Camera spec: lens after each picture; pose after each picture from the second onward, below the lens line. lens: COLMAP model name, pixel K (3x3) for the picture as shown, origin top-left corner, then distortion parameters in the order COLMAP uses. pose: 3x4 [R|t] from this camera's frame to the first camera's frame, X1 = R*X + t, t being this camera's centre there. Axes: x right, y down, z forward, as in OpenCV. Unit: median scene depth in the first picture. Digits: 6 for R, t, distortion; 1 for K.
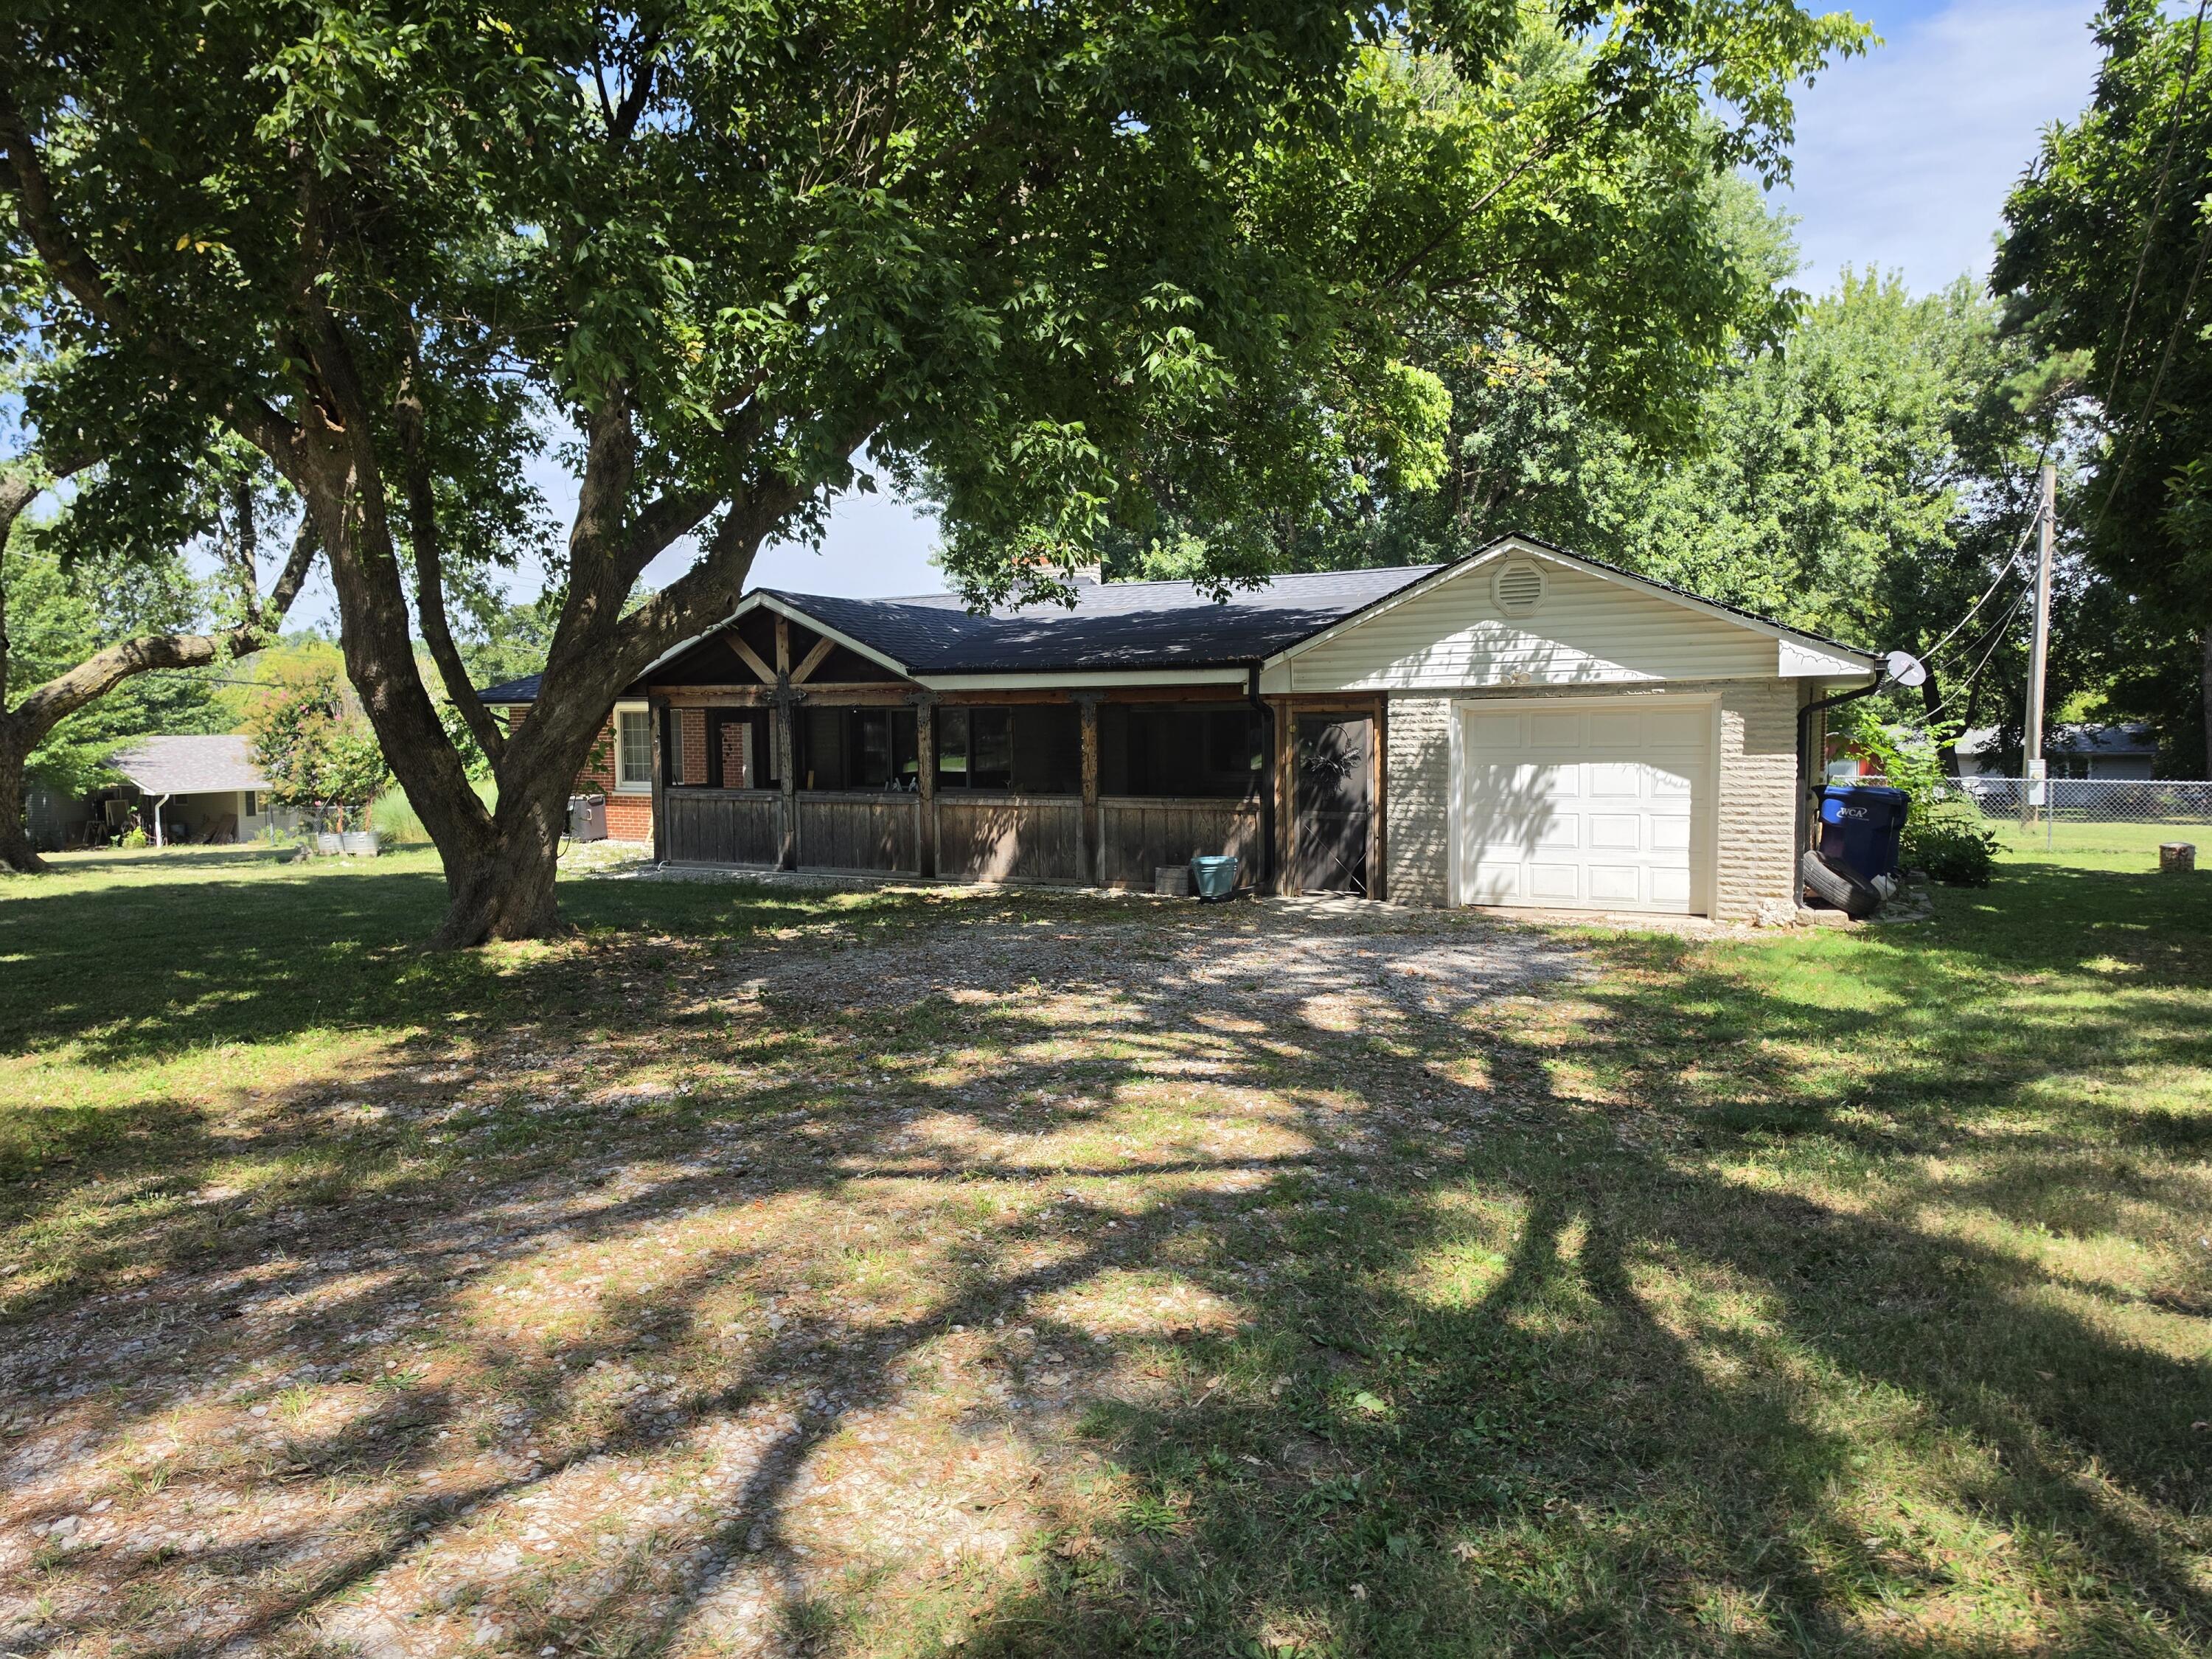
lens RADIAL K [[1557.6, 0, 1136.4], [0, 1557.6, 824.3], [0, 0, 1]] dist [0.001203, 0.002048]
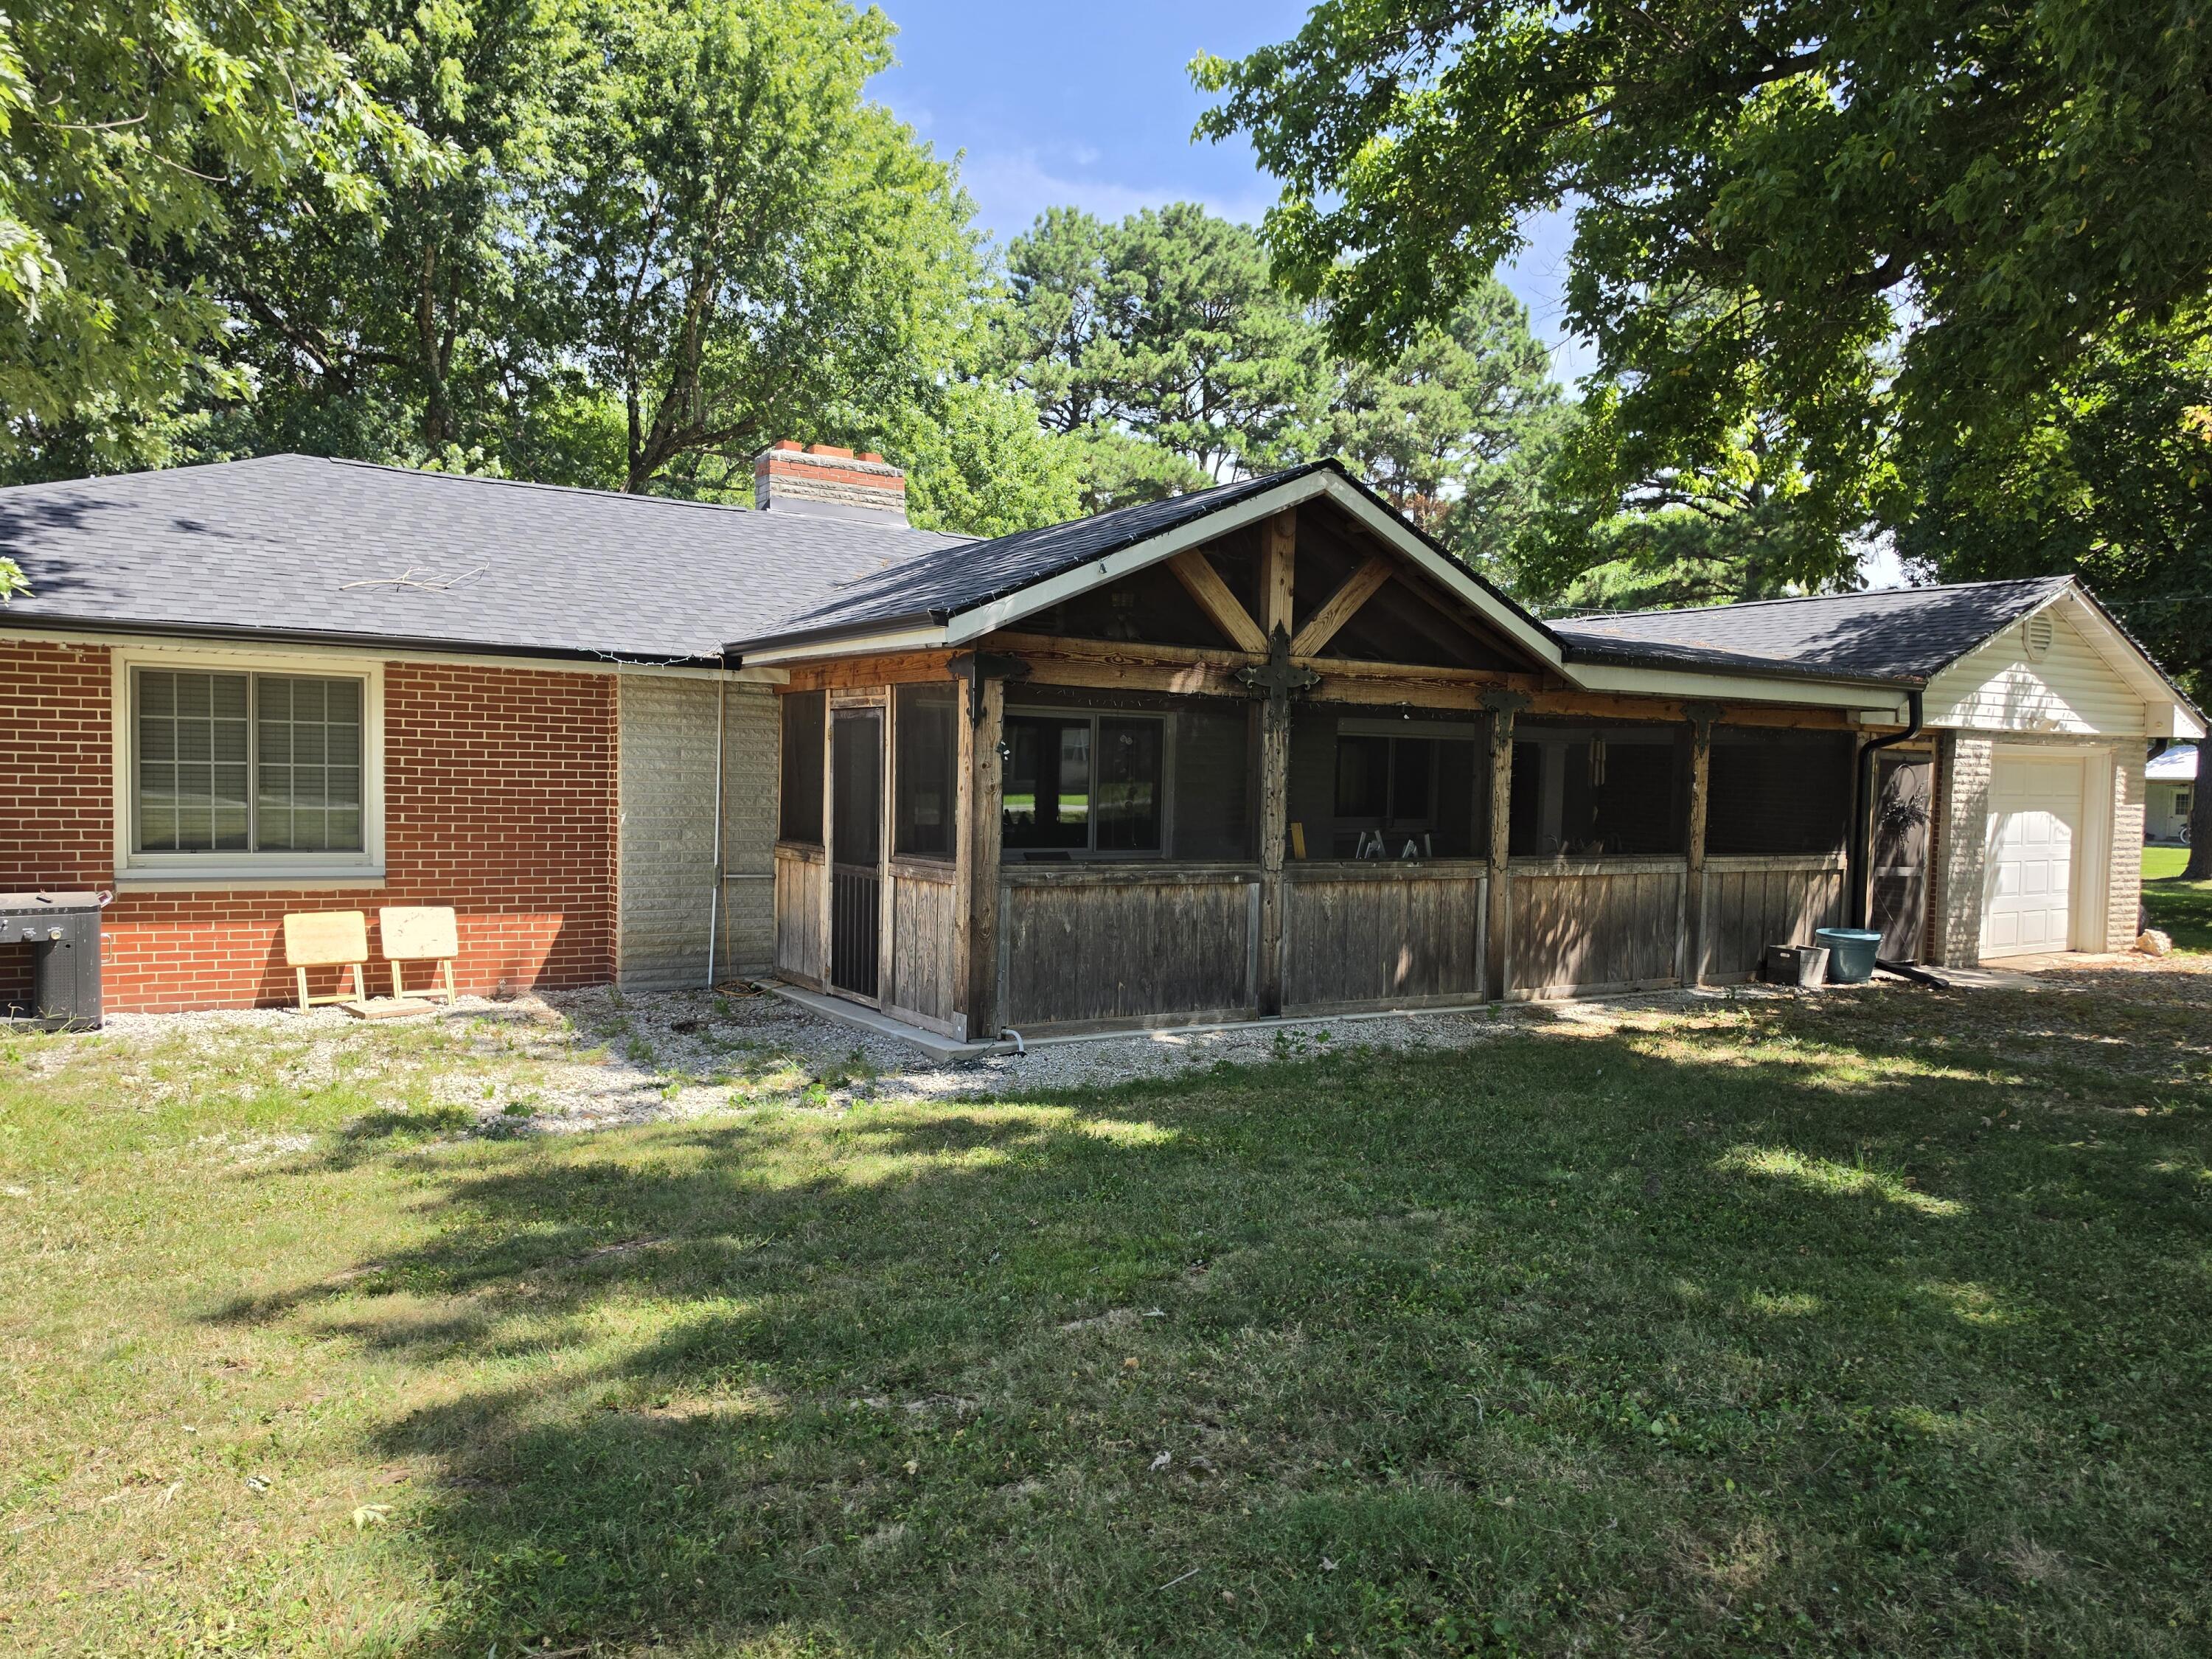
lens RADIAL K [[1557.6, 0, 1136.4], [0, 1557.6, 824.3], [0, 0, 1]] dist [0.001203, 0.002048]
pose [[0.498067, -0.007113, 0.867109, -0.836680], [0.031438, 0.999457, -0.009859, -0.036647], [-0.866569, 0.032170, 0.498020, 0.949127]]
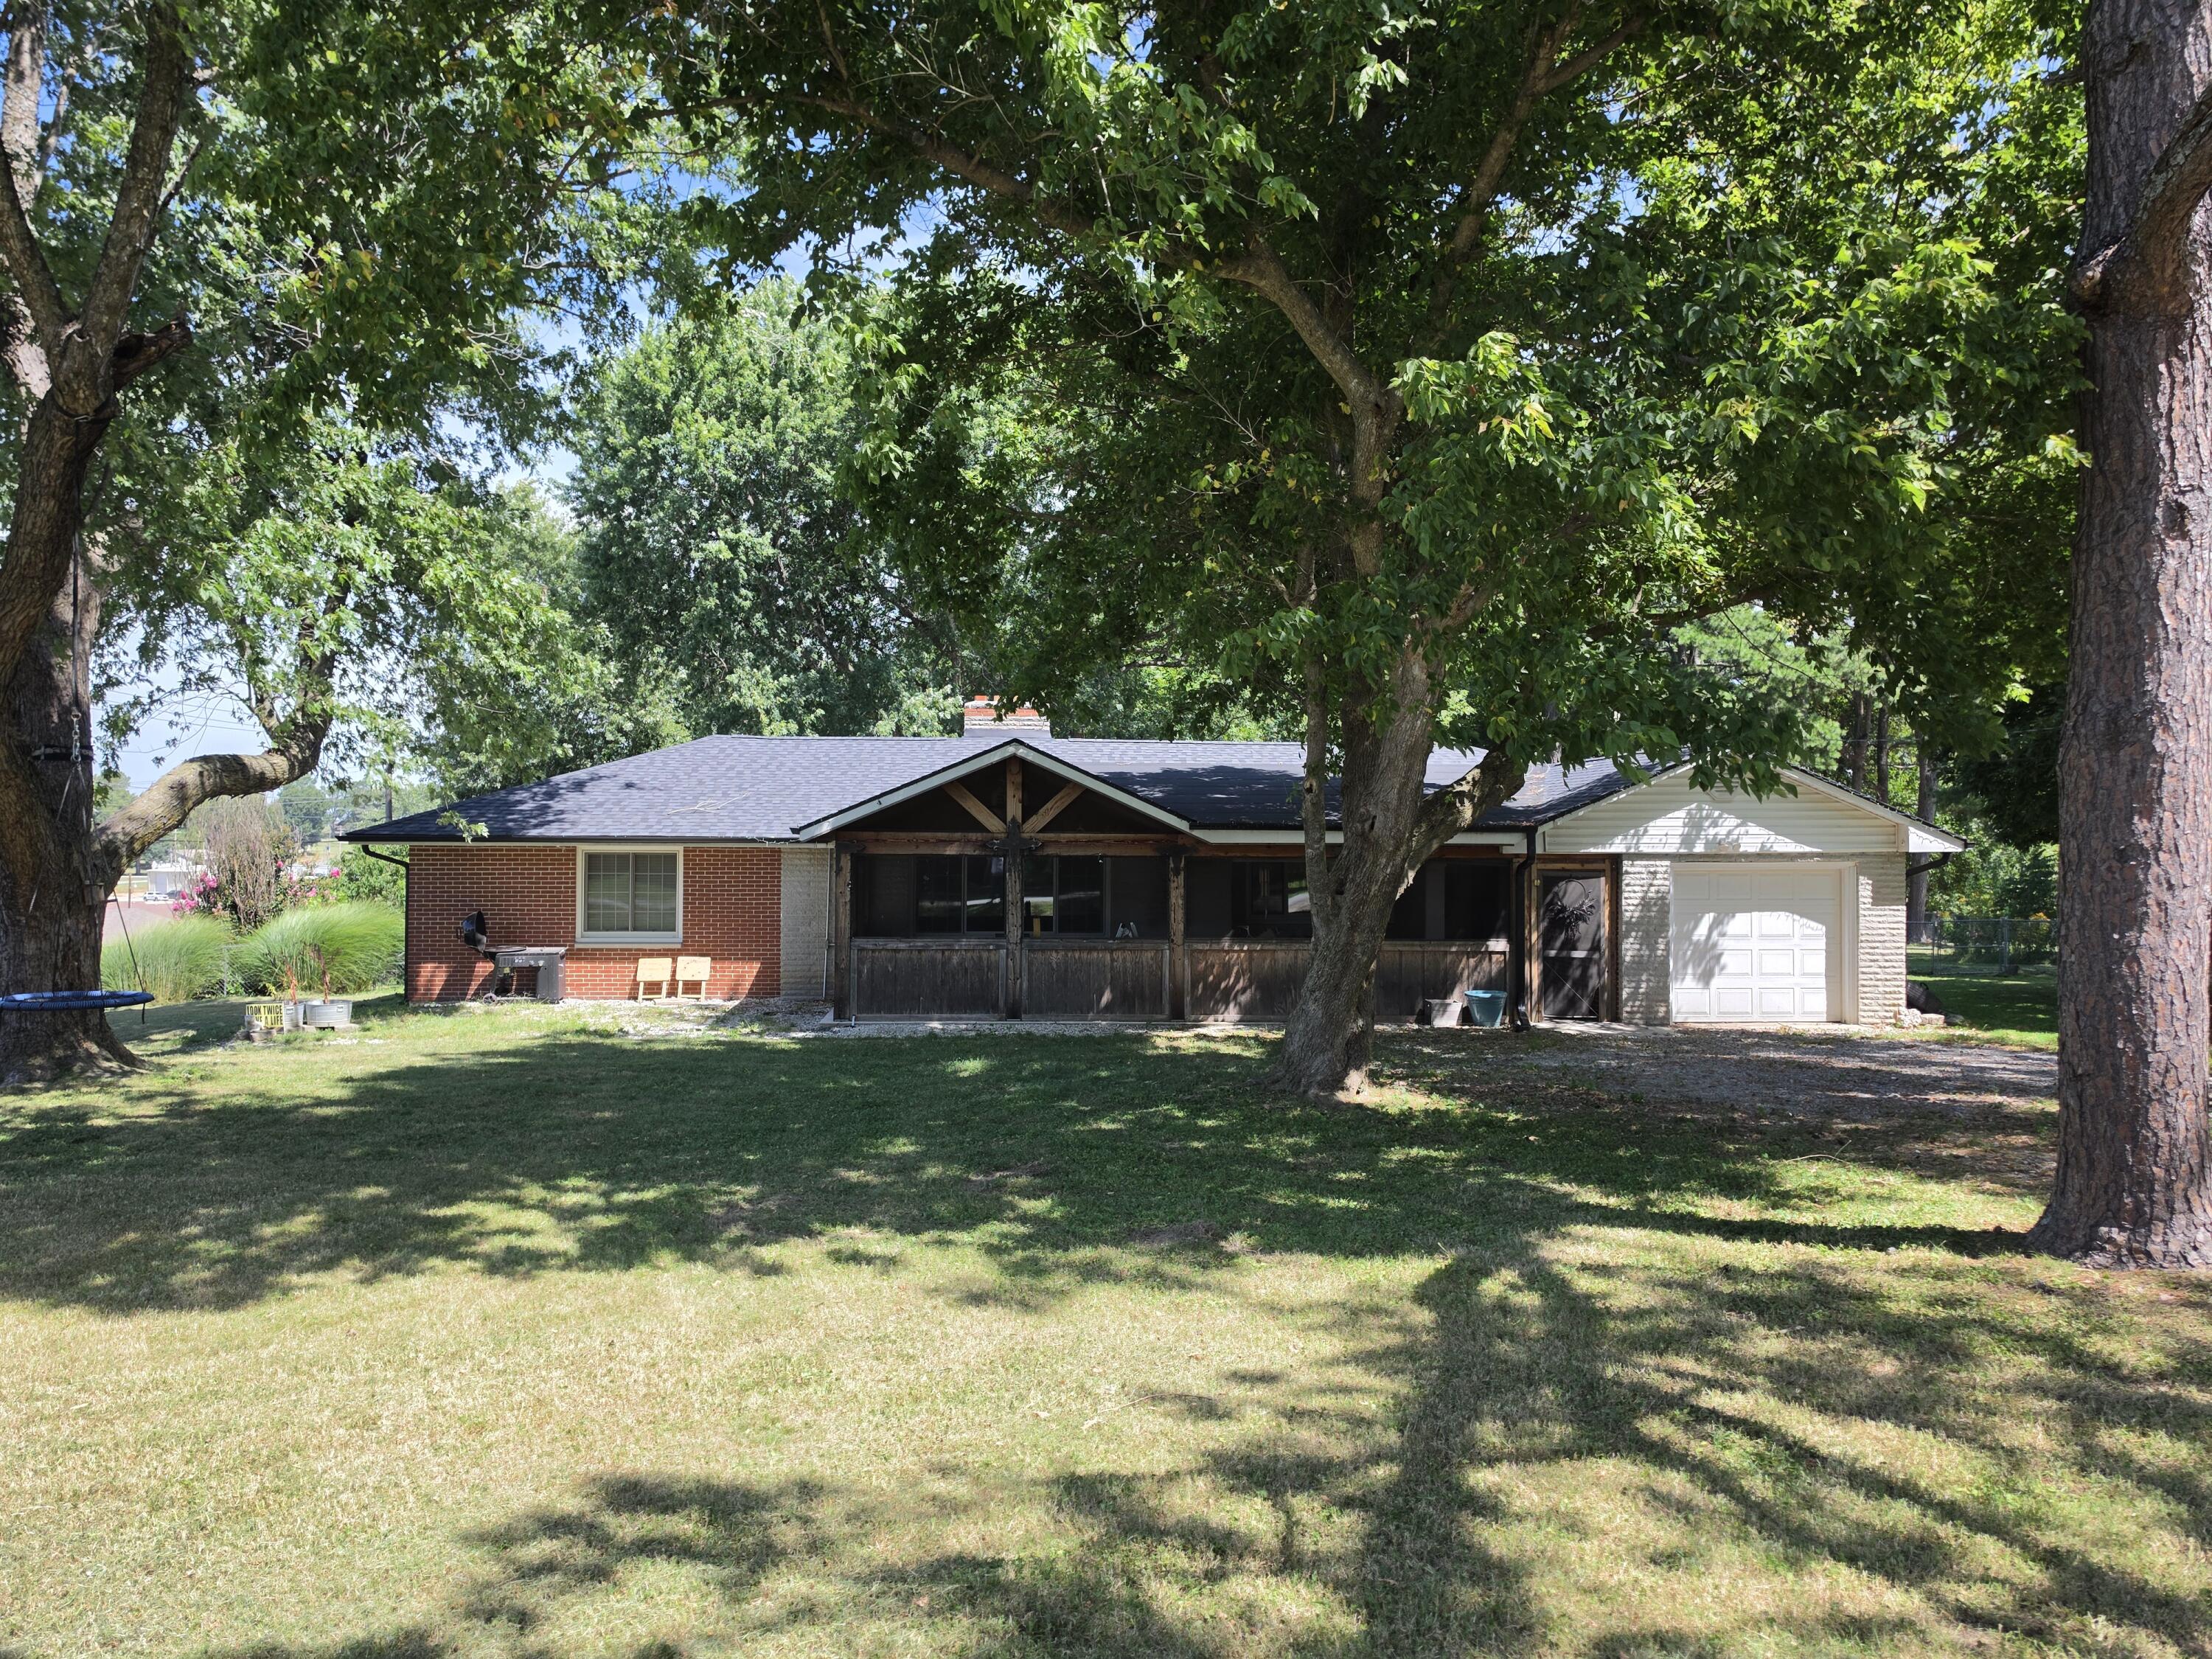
lens RADIAL K [[1579.7, 0, 1188.1], [0, 1579.7, 829.1], [0, 0, 1]] dist [0.057163, -0.002425]
pose [[0.850445, 0.023472, 0.525540, -0.805127], [0.020976, 0.996697, -0.078459, -0.011850], [-0.525646, 0.077749, 0.847143, 0.089146]]
